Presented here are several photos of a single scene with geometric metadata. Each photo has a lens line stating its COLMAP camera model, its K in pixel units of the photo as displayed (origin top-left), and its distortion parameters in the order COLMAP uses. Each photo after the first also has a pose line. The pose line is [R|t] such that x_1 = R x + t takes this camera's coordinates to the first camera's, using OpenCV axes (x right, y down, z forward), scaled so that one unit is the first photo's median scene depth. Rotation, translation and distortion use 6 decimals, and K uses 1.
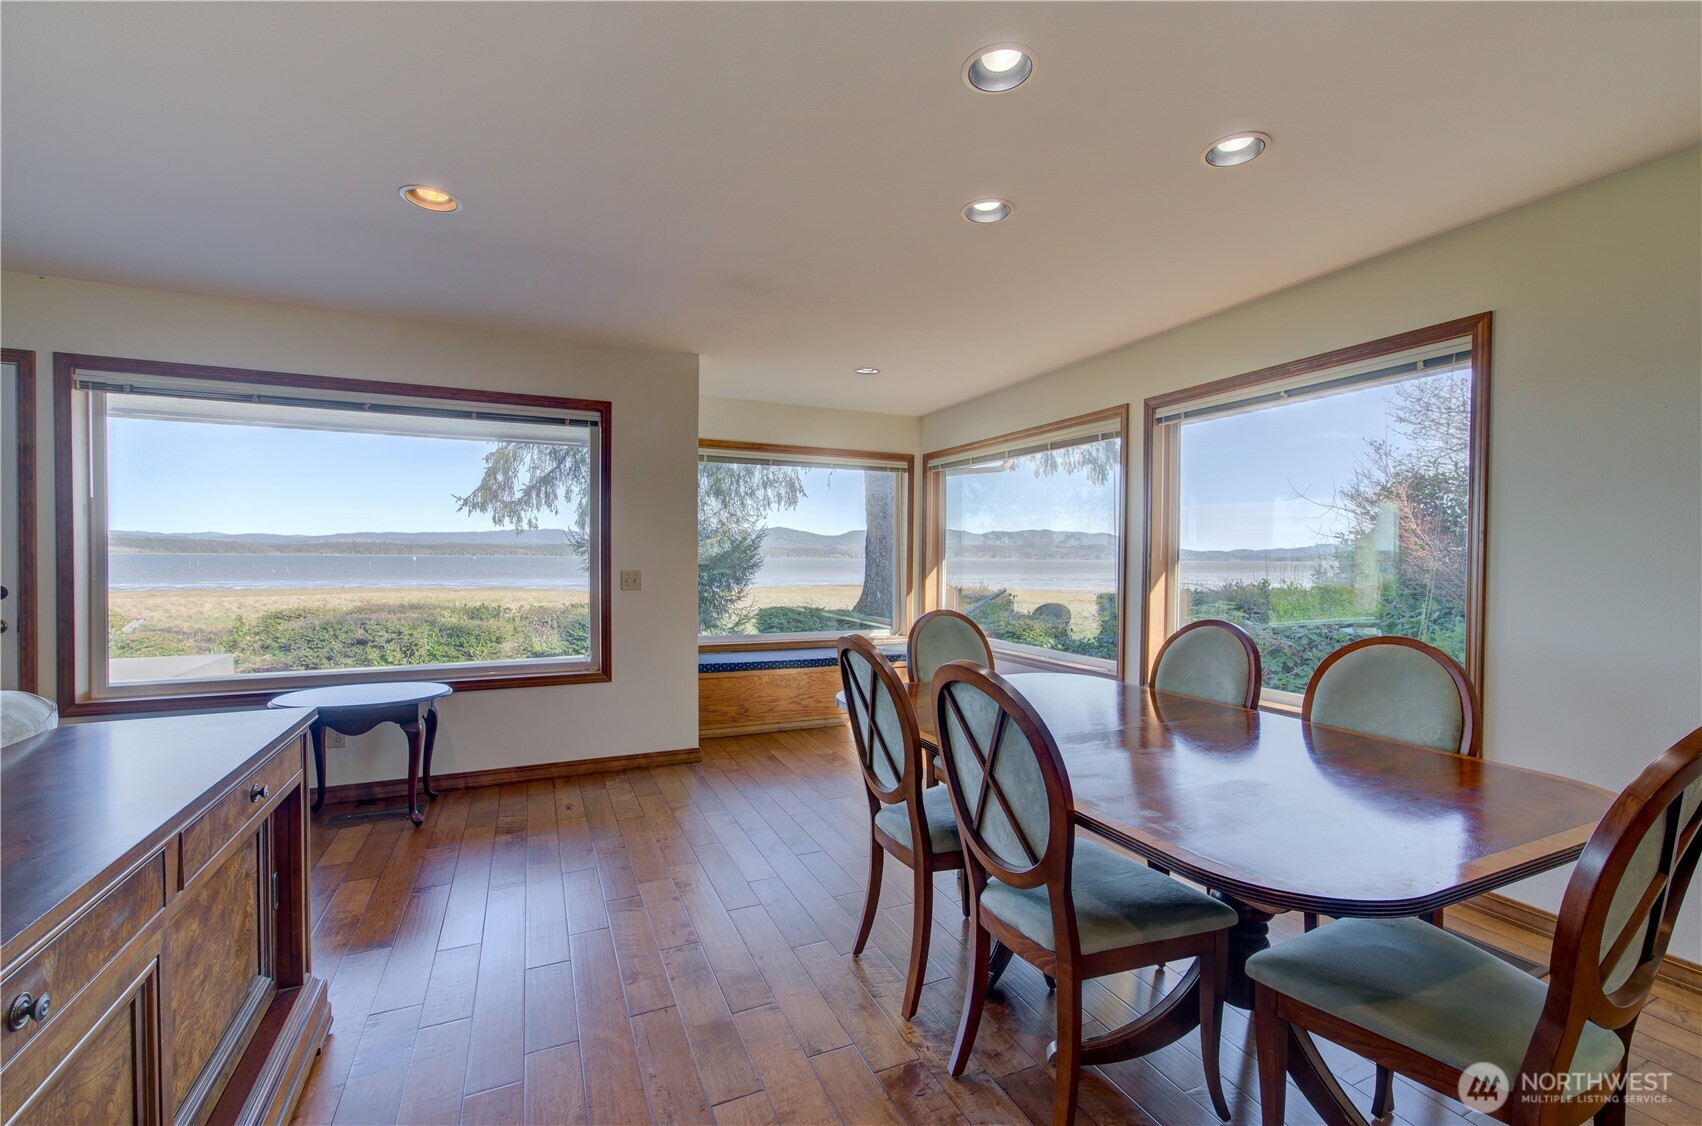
lens RADIAL K [[725.3, 0, 858.0], [0, 725.3, 566.1], [0, 0, 1]] dist [-0.001241, 0.000138]
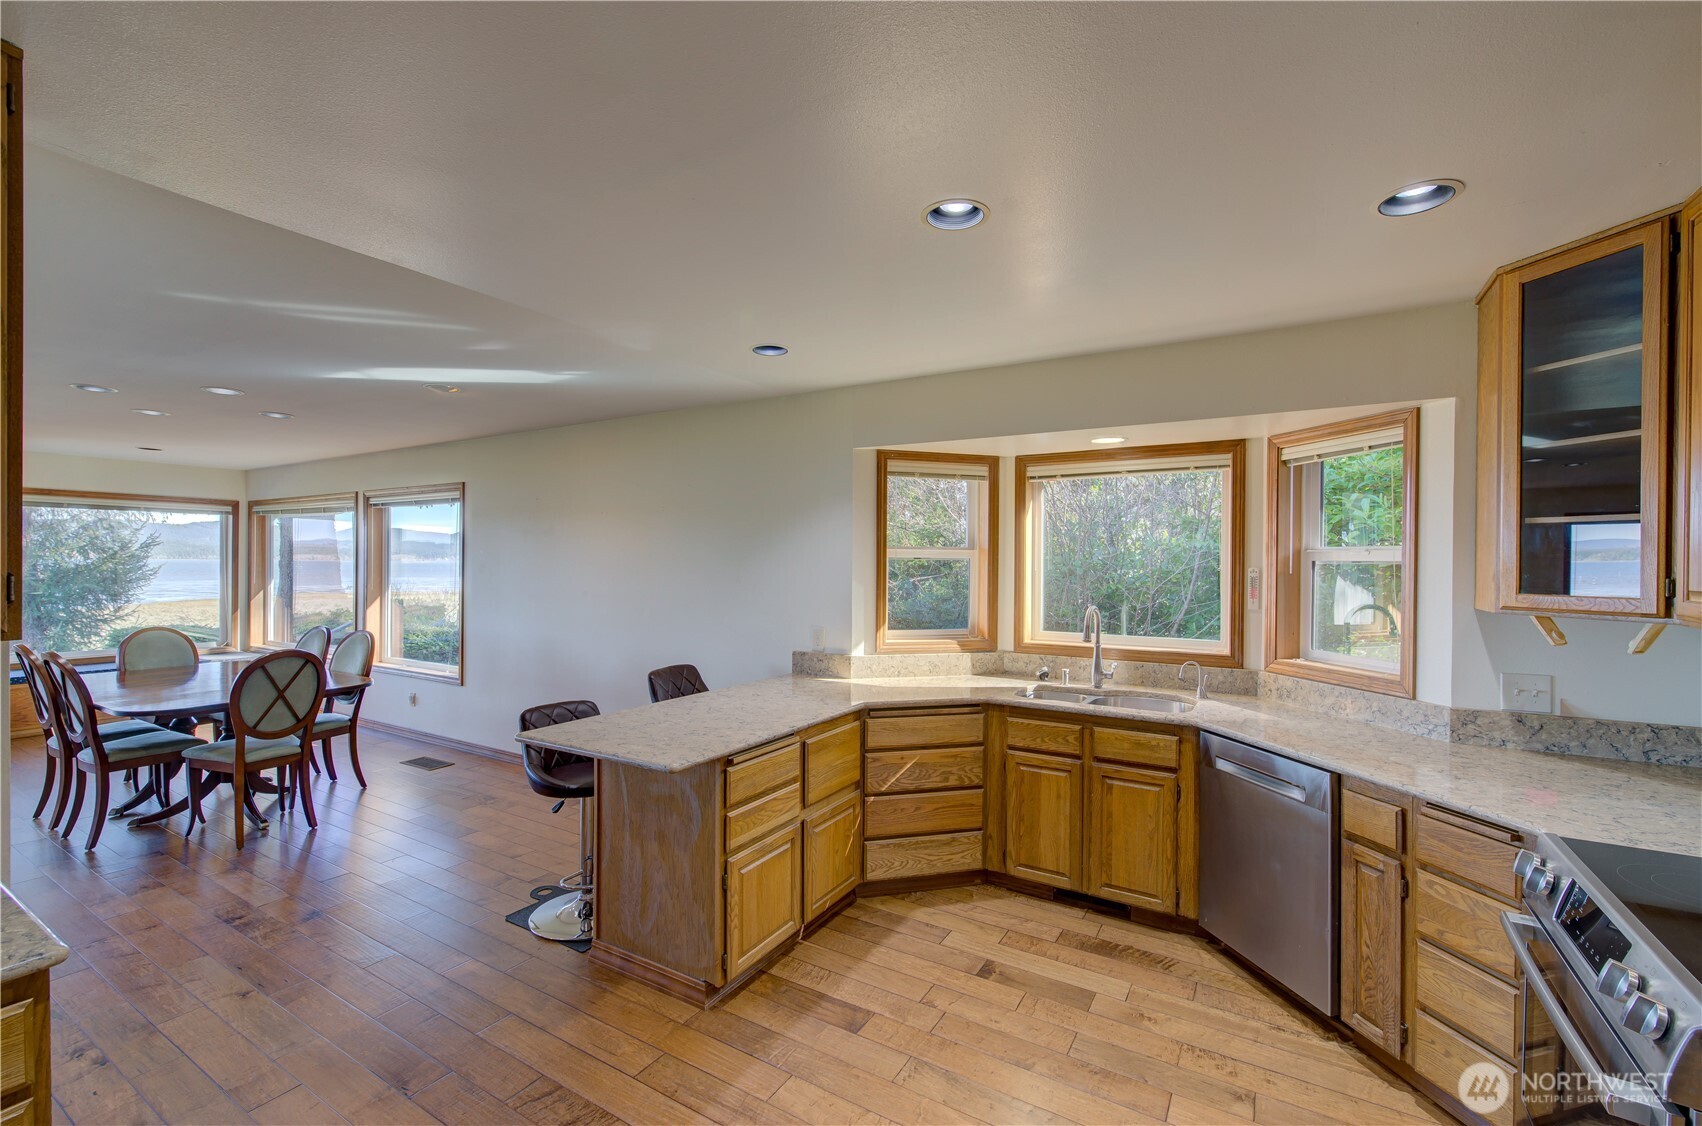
lens RADIAL K [[721.1, 0, 855.4], [0, 721.1, 562.7], [0, 0, 1]] dist [0.000846, -0.000097]
pose [[0.823037, -0.003262, 0.567979, 0.246431], [0.006984, 0.999966, -0.004378, -0.035166], [-0.567945, 0.007570, 0.823031, -0.626619]]
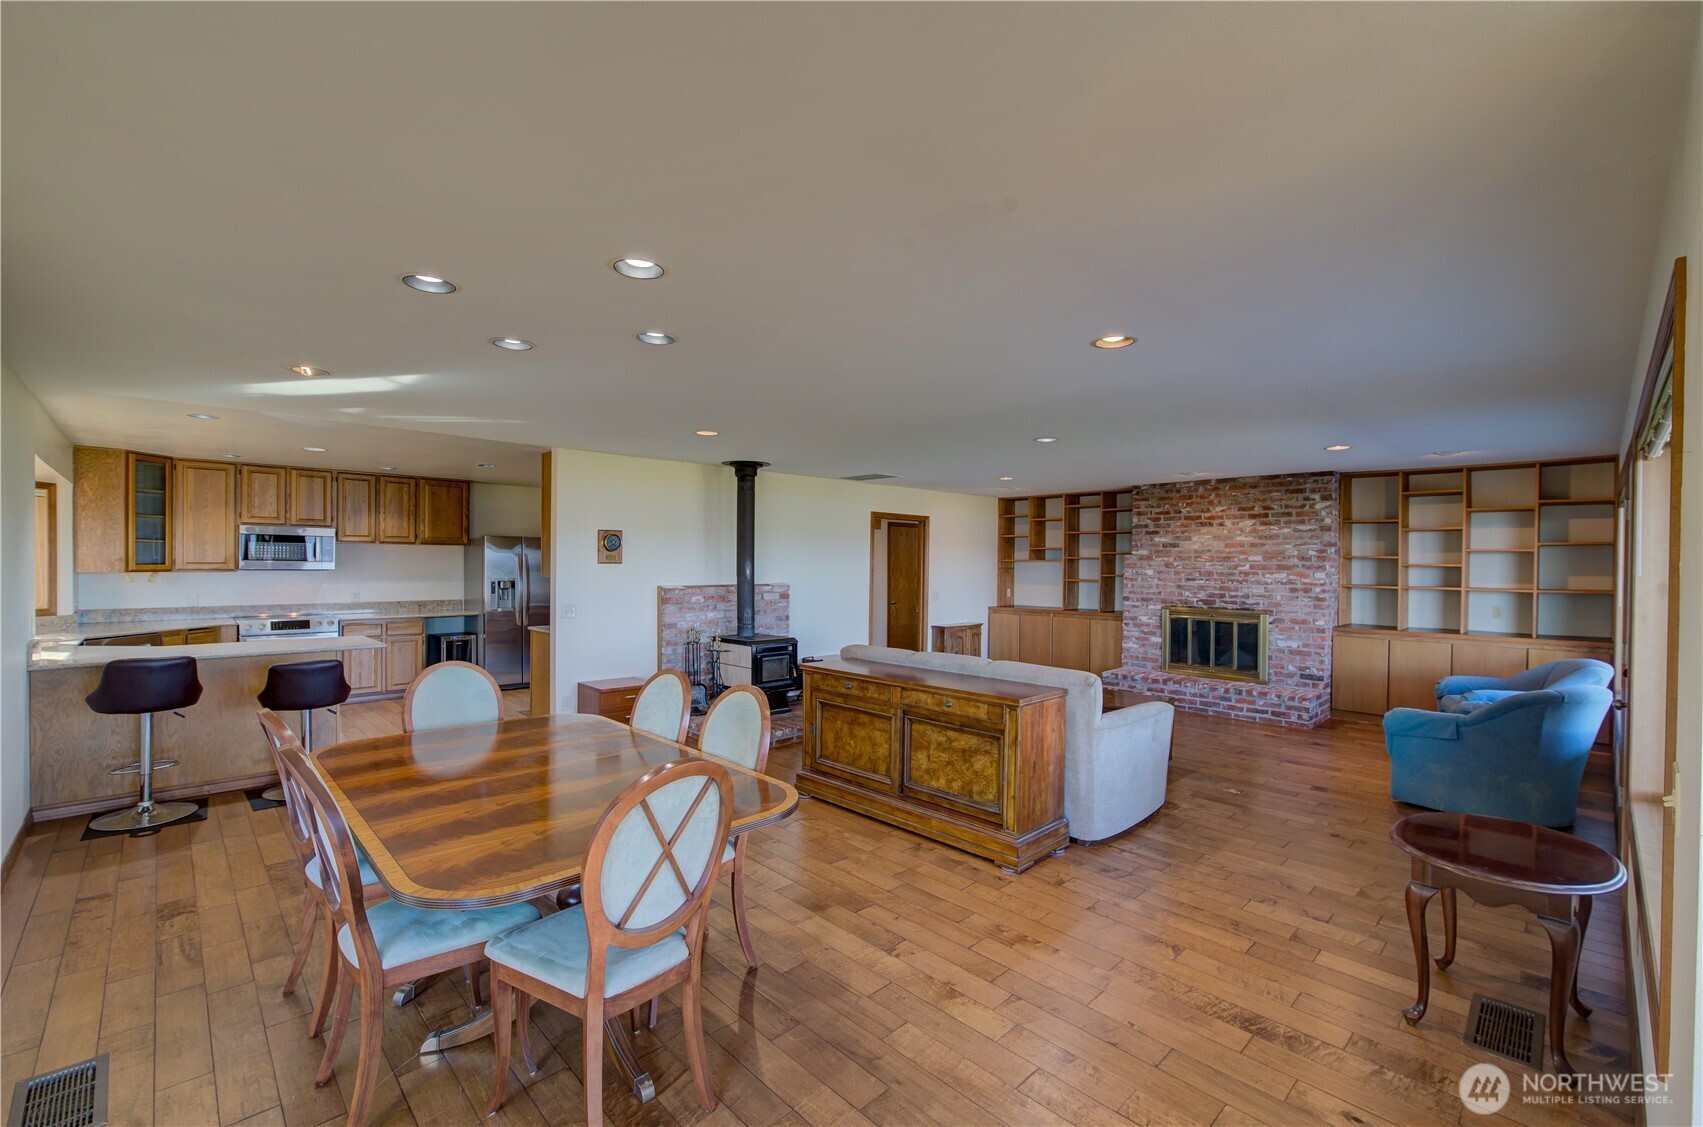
lens RADIAL K [[717.4, 0, 856.1], [0, 717.4, 565.7], [0, 0, 1]] dist [-0.001309, -0.000686]
pose [[-0.941101, -0.012935, -0.337877, 0.088739], [-0.019384, 0.999688, 0.015722, -0.054072], [0.337568, 0.021345, -0.941059, 0.794238]]
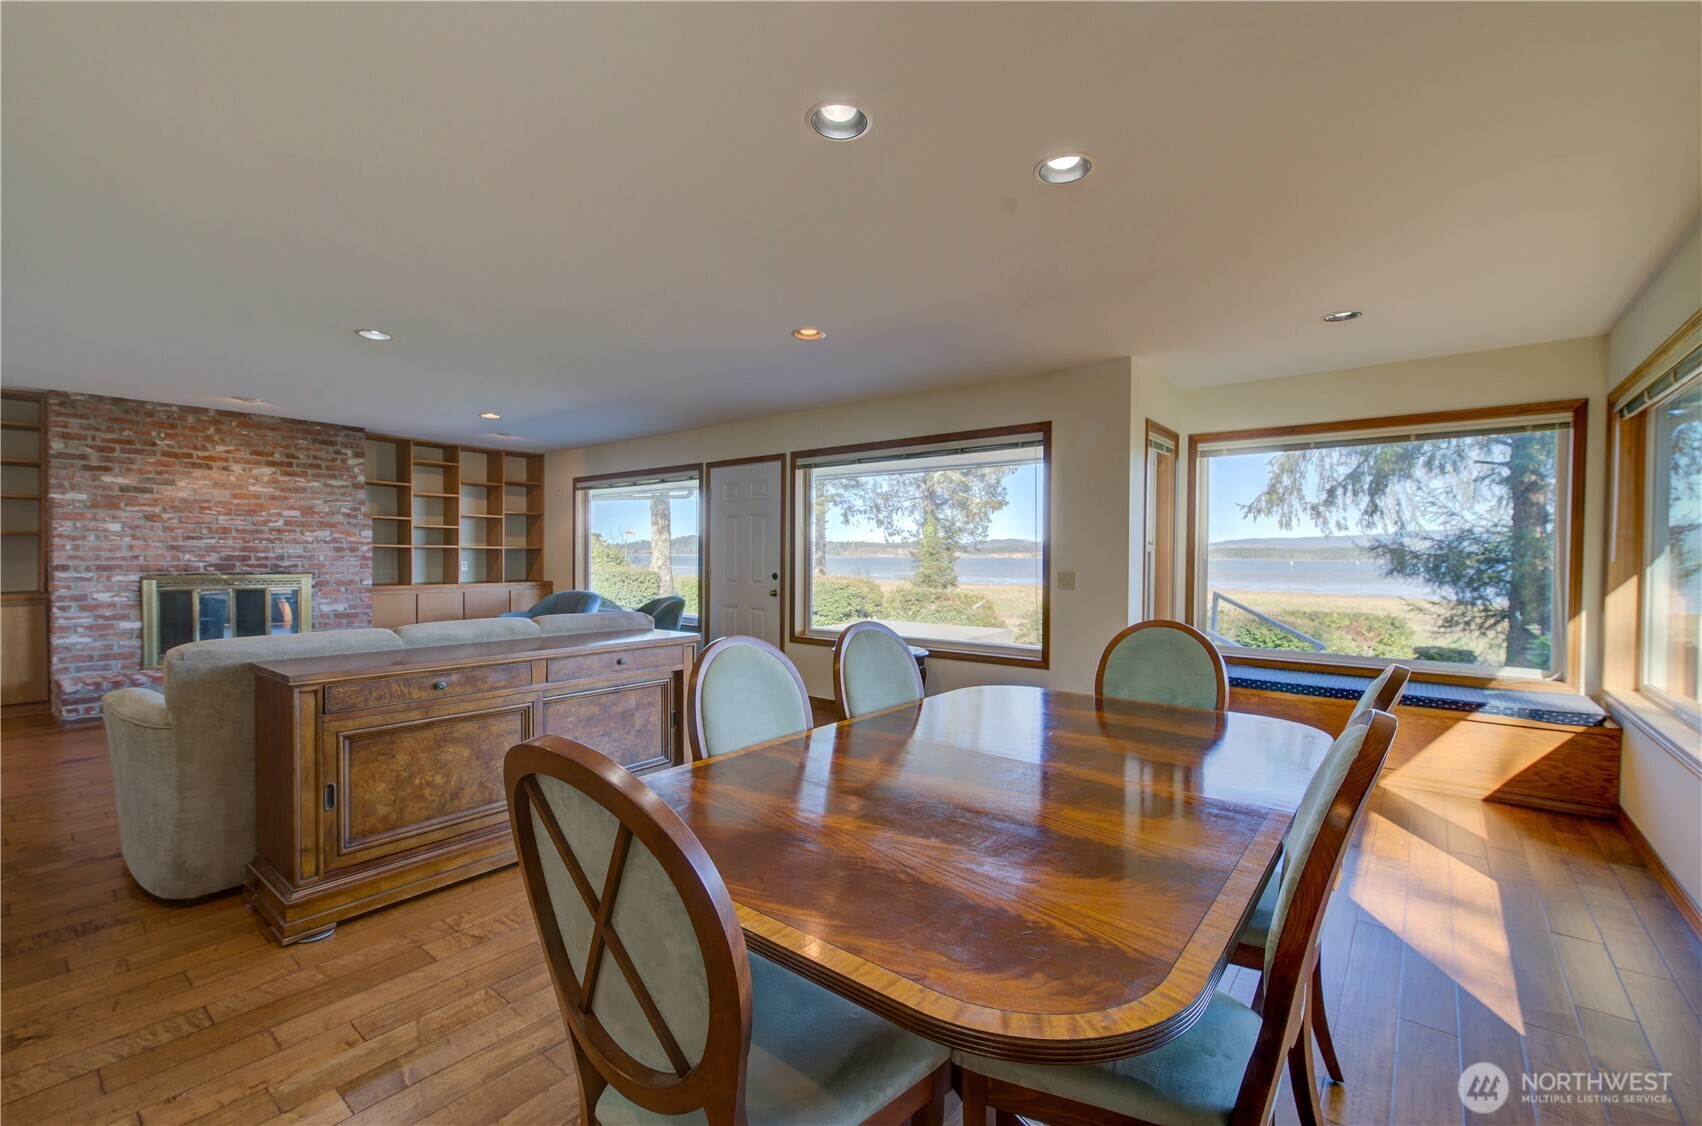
lens RADIAL K [[711.7, 0, 860.3], [0, 711.7, 567.0], [0, 0, 1]] dist [0.000151, -0.000811]
pose [[0.455925, 0.010183, -0.889960, 0.344084], [-0.014737, 0.999884, 0.003890, 0.000959], [0.889896, 0.011342, 0.456022, 0.154148]]
